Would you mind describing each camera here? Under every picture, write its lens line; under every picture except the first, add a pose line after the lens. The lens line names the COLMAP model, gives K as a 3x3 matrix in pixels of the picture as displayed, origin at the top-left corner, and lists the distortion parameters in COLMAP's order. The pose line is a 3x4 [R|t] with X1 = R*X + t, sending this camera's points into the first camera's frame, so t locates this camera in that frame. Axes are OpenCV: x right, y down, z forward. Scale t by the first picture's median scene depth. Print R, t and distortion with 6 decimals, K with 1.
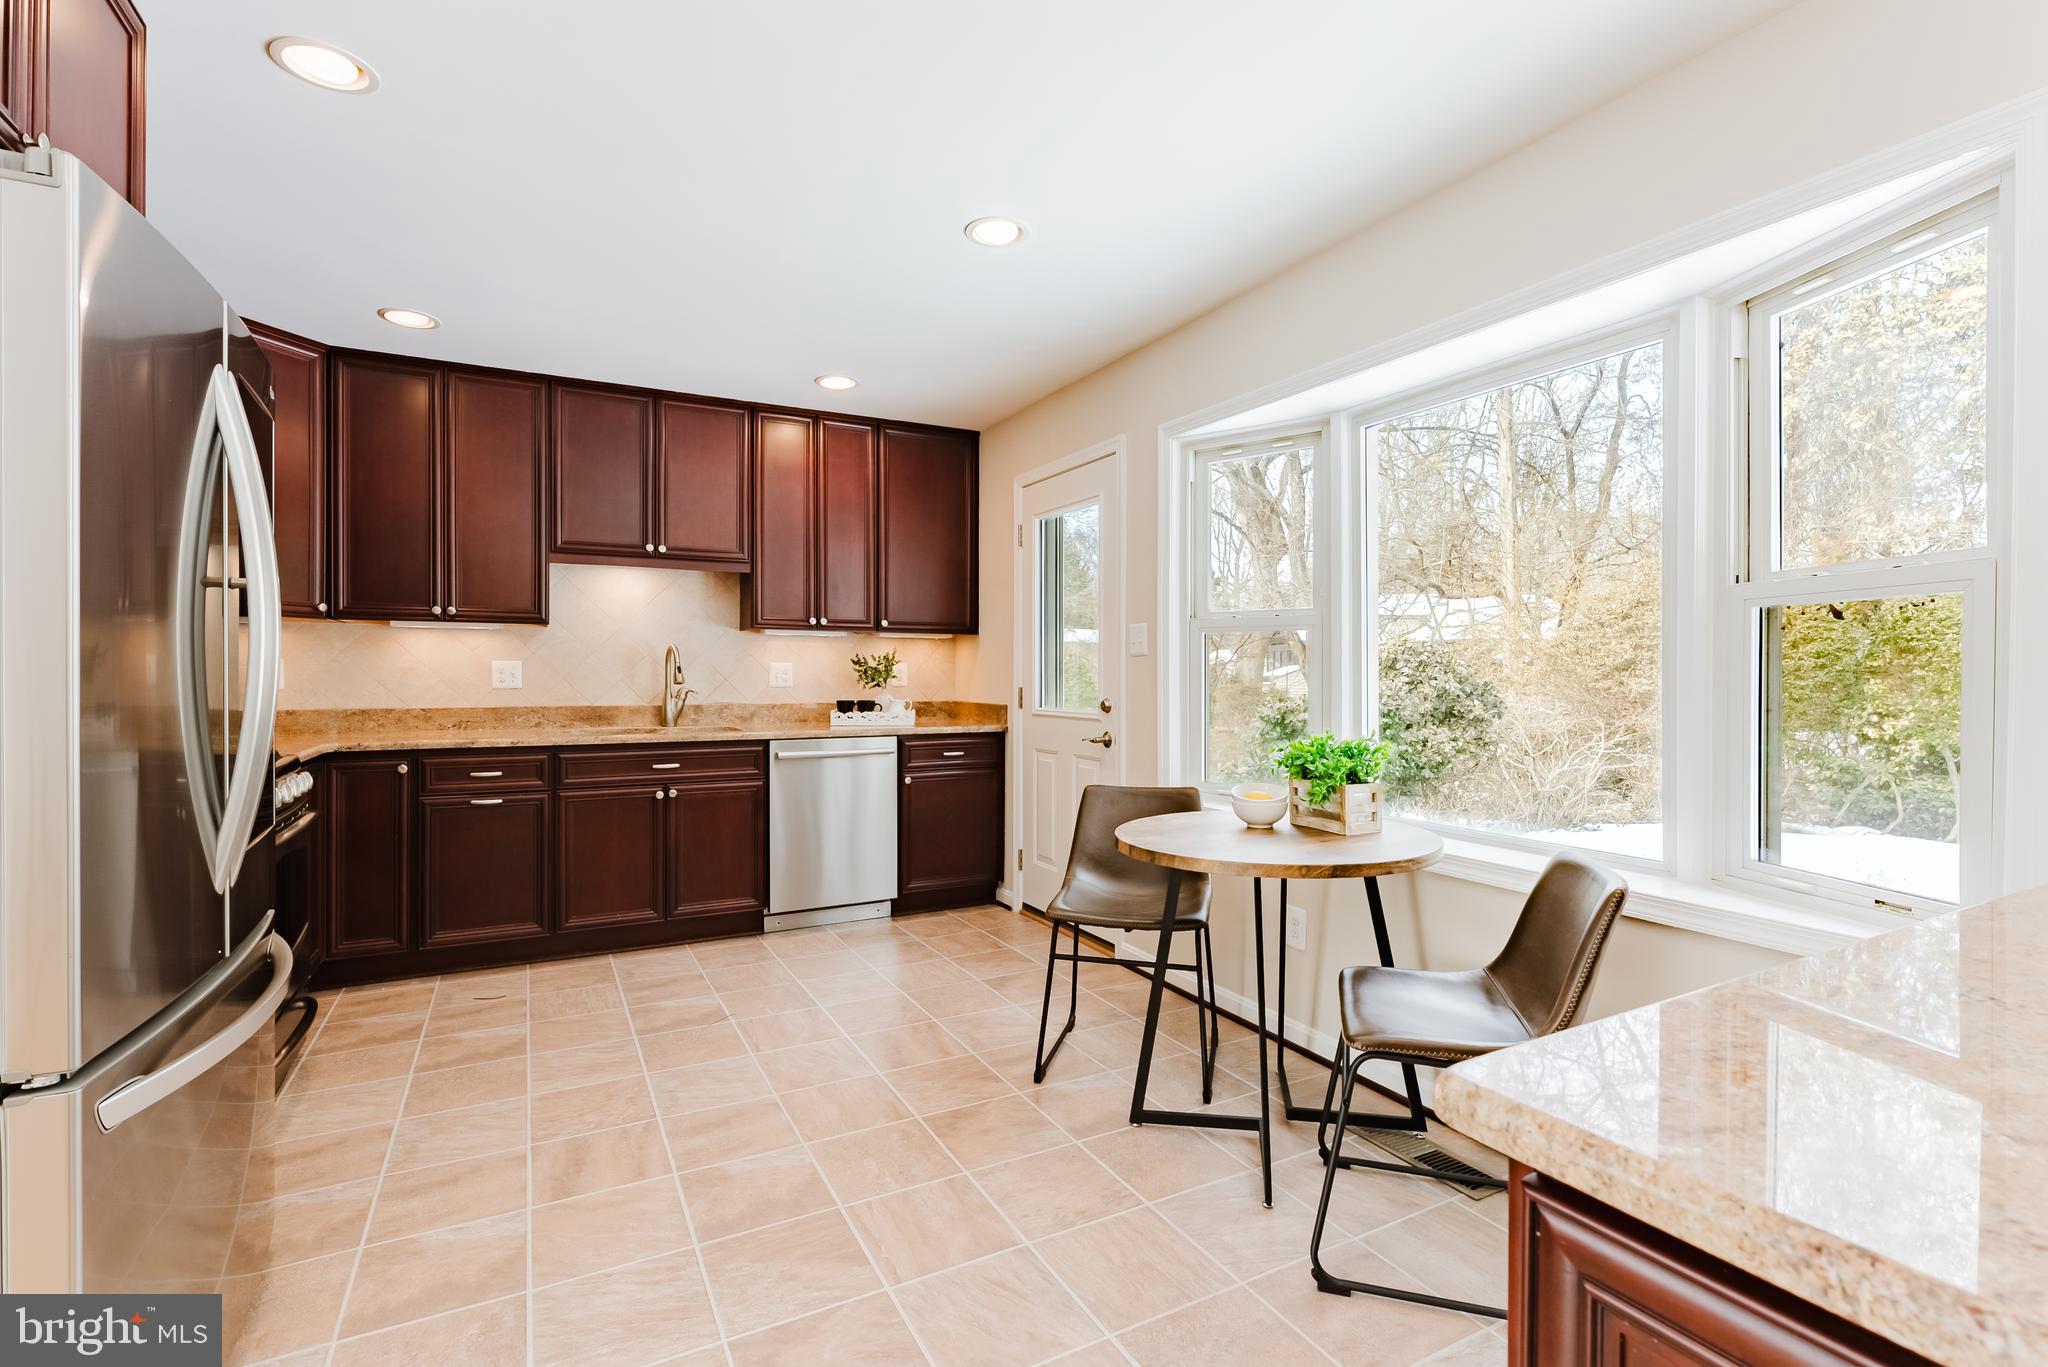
lens RADIAL K [[927.7, 0, 1022.9], [0, 927.7, 681.8], [0, 0, 1]] dist [-0.001138, 0.000231]
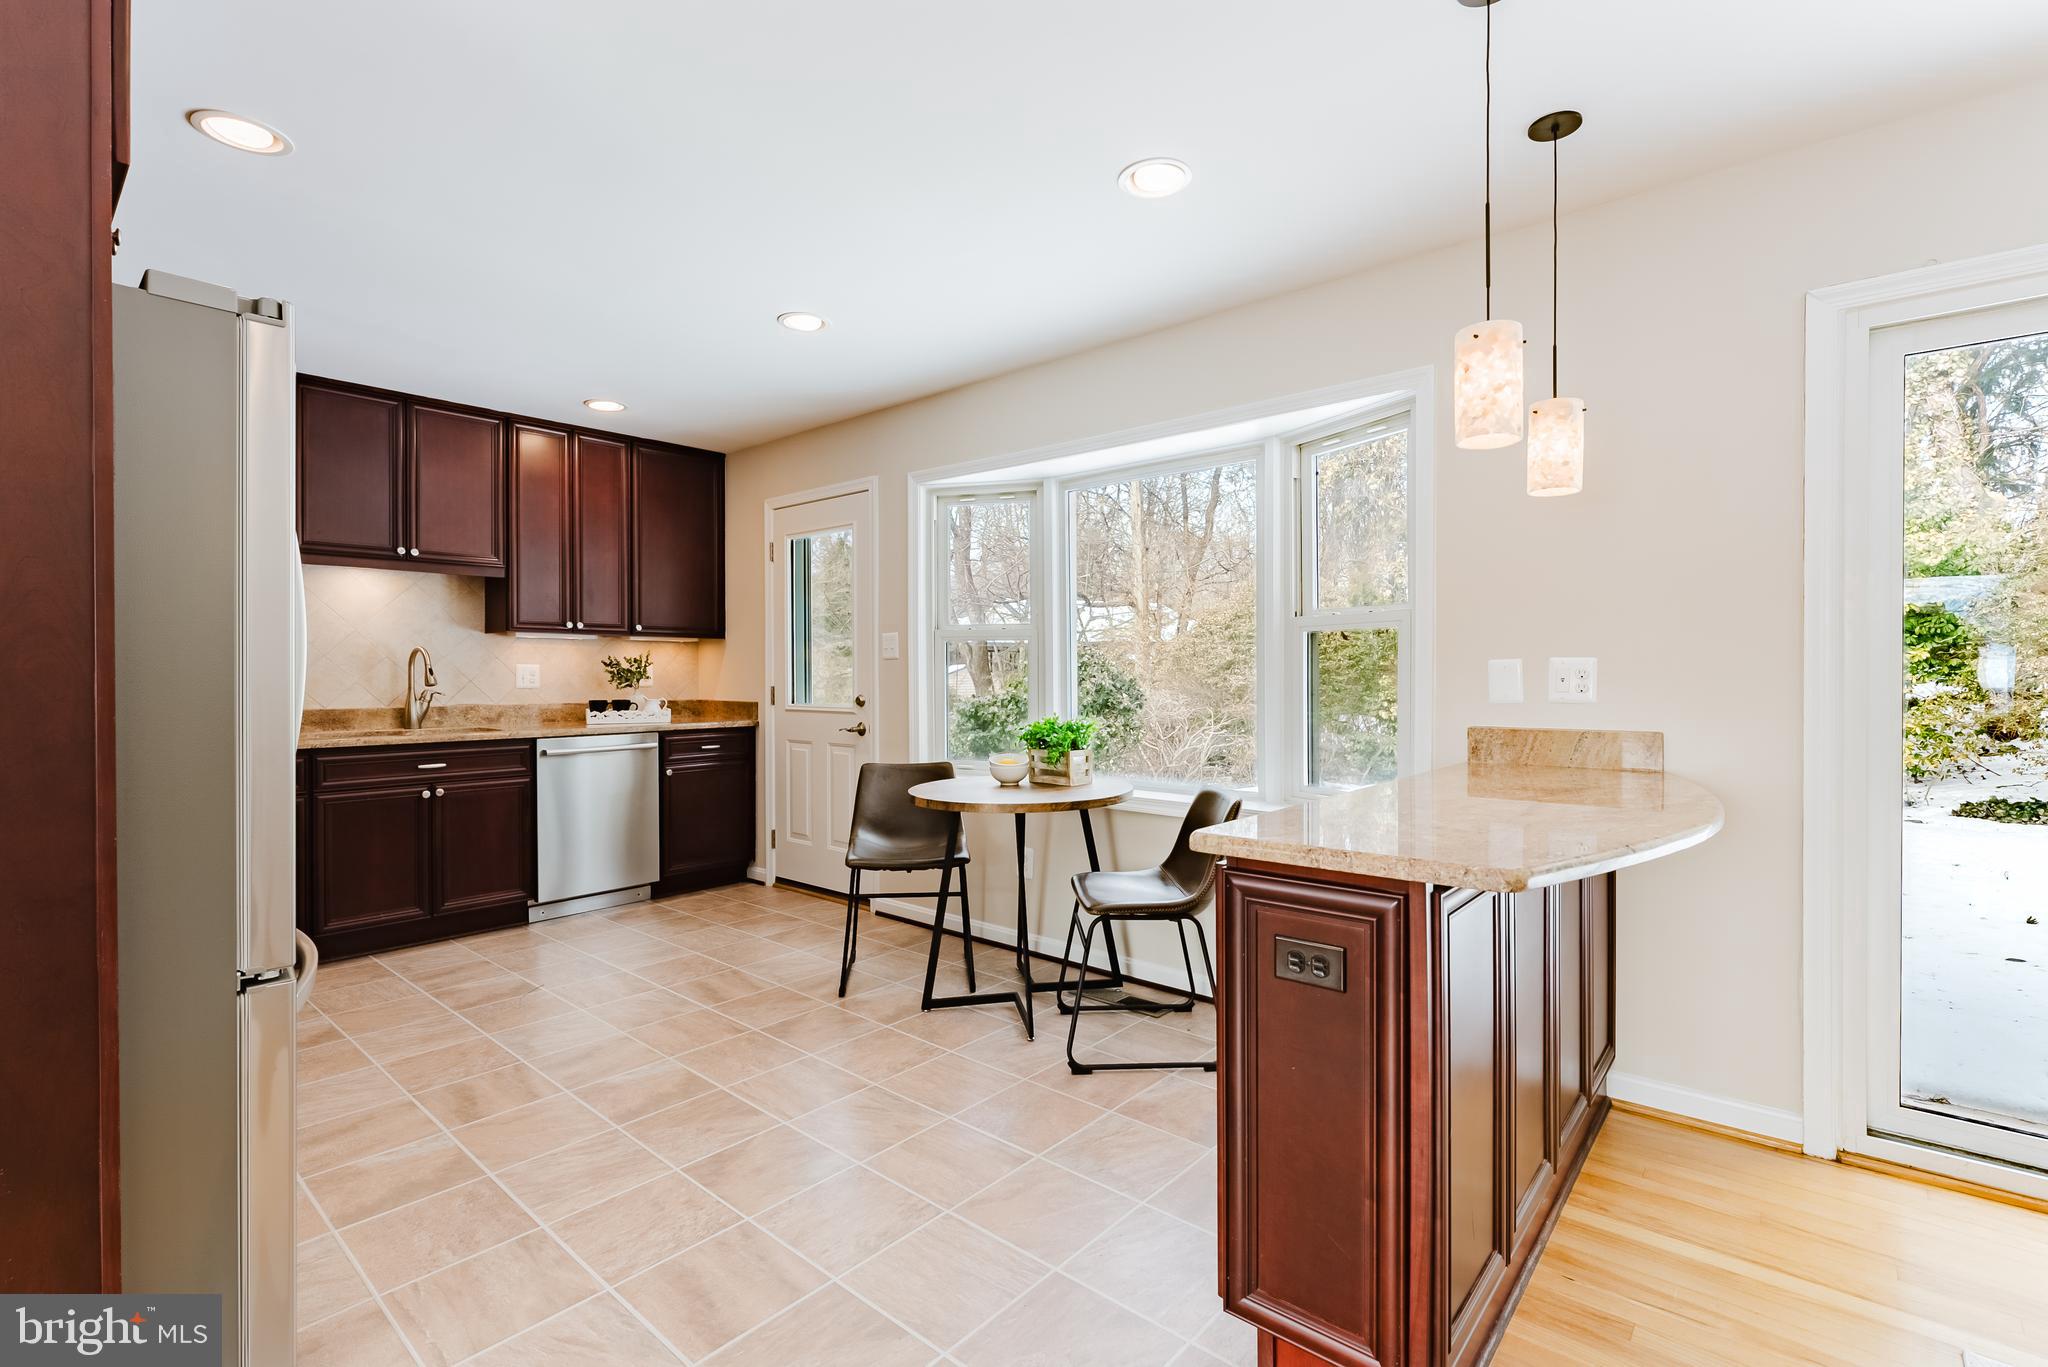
lens RADIAL K [[927.7, 0, 1015.6], [0, 927.7, 675.6], [0, 0, 1]] dist [-0.001138, 0.000231]
pose [[0.937291, -0.005463, 0.348506, -0.129738], [0.007567, 0.999960, -0.004676, 0.000513], [-0.348467, 0.007020, 0.937295, -0.177436]]
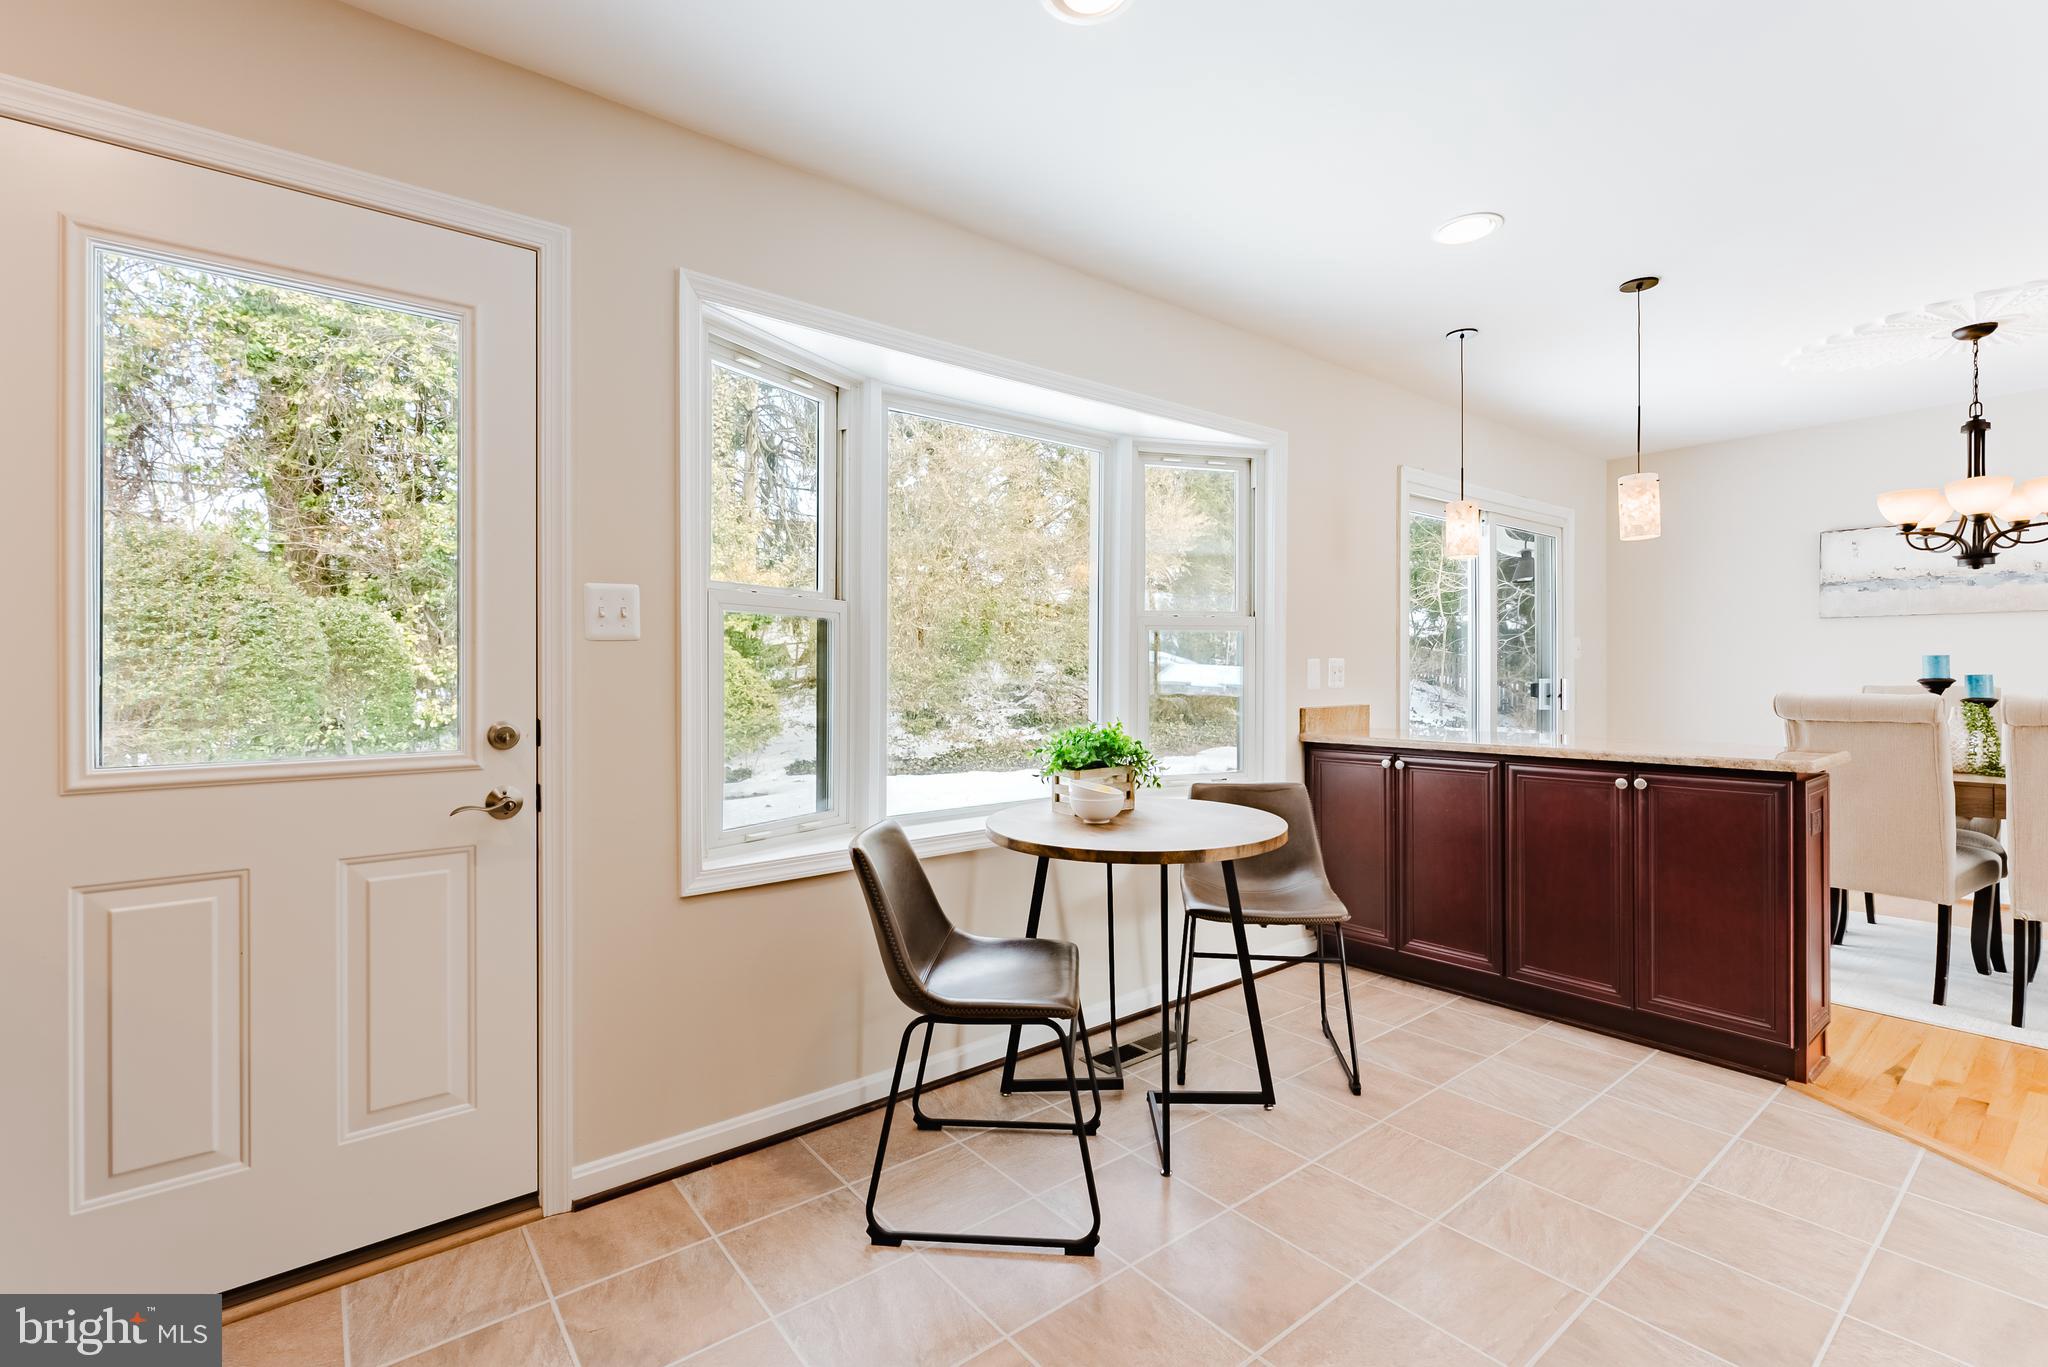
lens RADIAL K [[919.7, 0, 1037.3], [0, 919.7, 671.4], [0, 0, 1]] dist [-0.002323, -0.000550]
pose [[-0.185171, -0.000267, 0.982706, -0.425132], [0.014794, 0.999886, 0.003059, -0.005849], [-0.982595, 0.015105, -0.185146, 0.751907]]
